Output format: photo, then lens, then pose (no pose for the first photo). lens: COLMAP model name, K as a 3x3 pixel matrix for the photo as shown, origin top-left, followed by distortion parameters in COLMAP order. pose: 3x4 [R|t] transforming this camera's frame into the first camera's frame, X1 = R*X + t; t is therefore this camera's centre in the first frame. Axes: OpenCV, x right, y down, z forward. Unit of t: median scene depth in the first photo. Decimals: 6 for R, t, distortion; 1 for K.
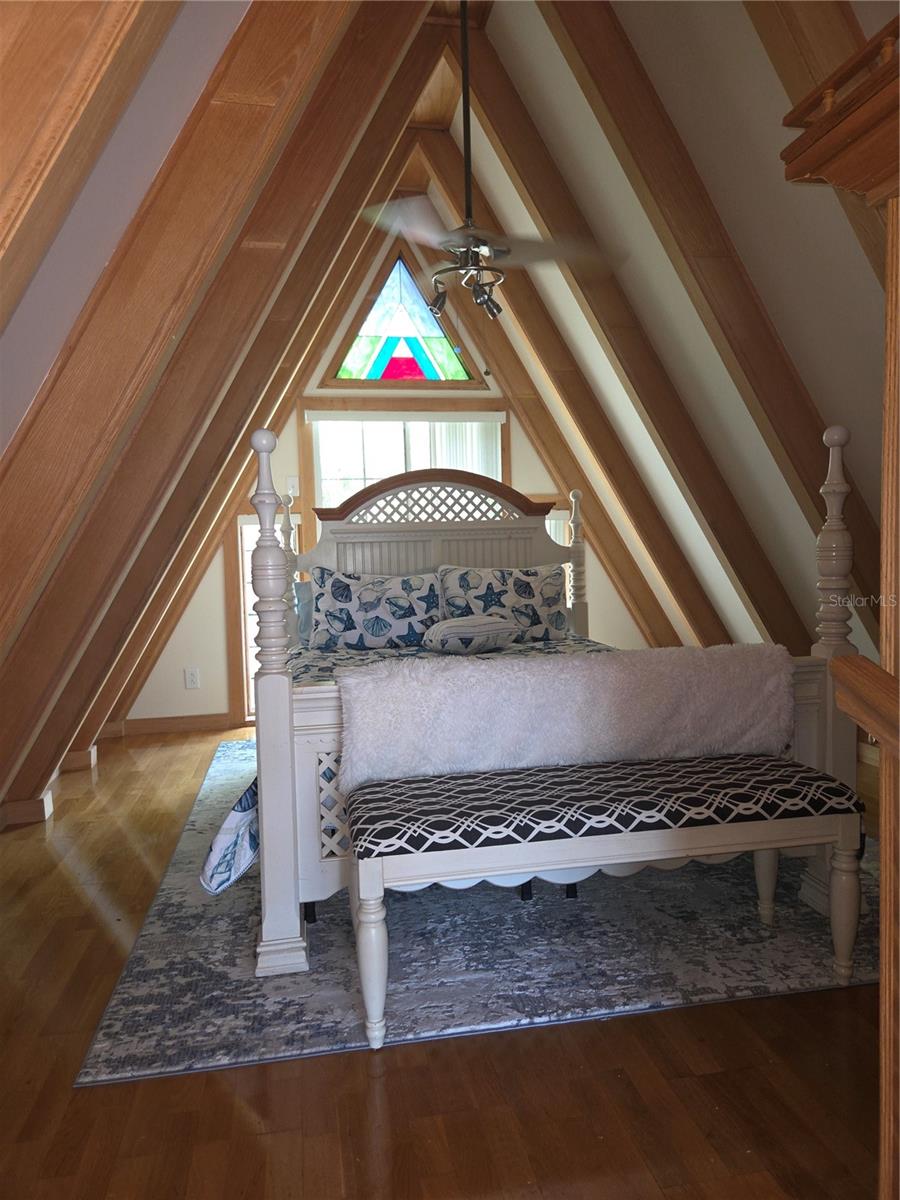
lens RADIAL K [[830.5, 0, 448.3], [0, 830.5, 602.5], [0, 0, 1]] dist [0.071062, -0.058974]
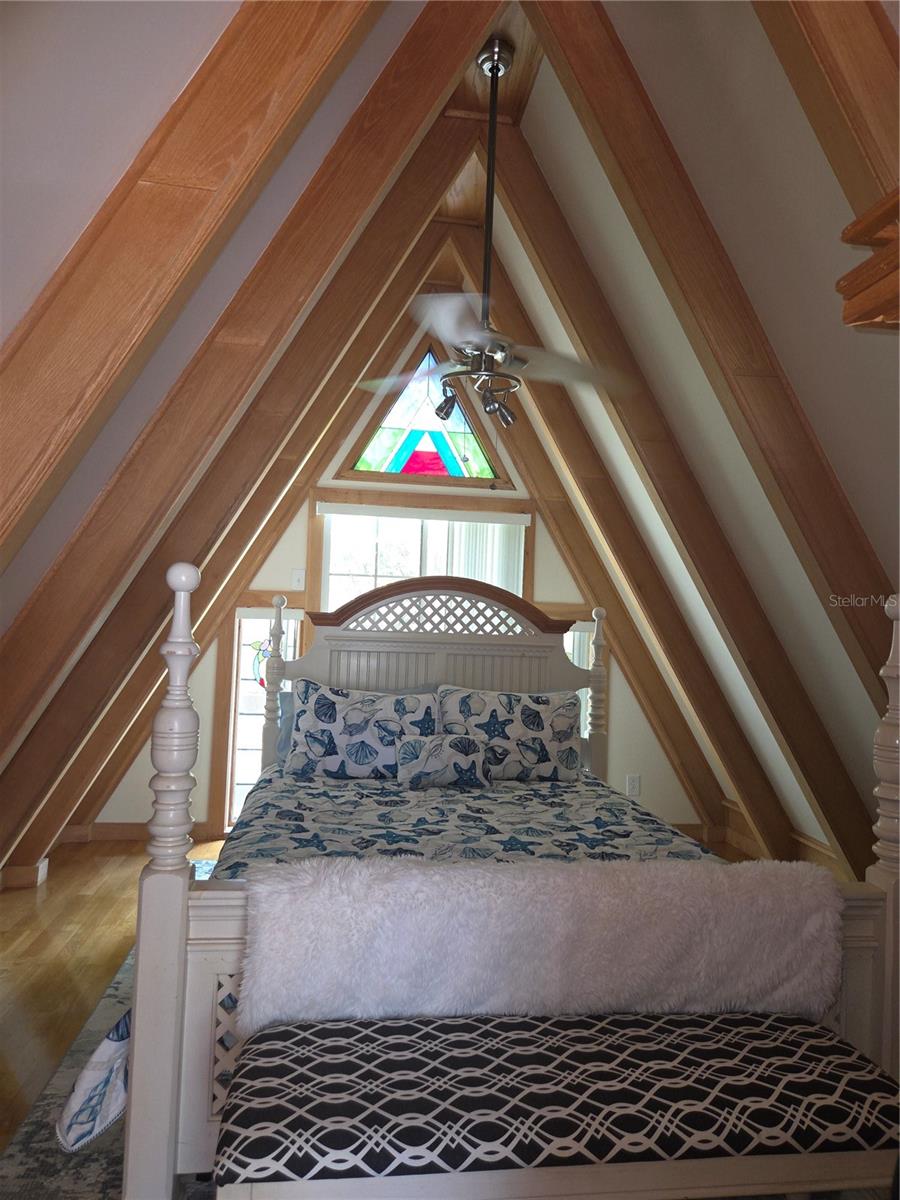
lens RADIAL K [[830.5, 0, 448.7], [0, 830.5, 595.9], [0, 0, 1]] dist [0.071062, -0.058974]
pose [[0.996580, 0.064053, -0.052197, 0.051021], [-0.068696, 0.993328, -0.092635, -0.074576], [0.045915, 0.095904, 0.994331, 0.129121]]
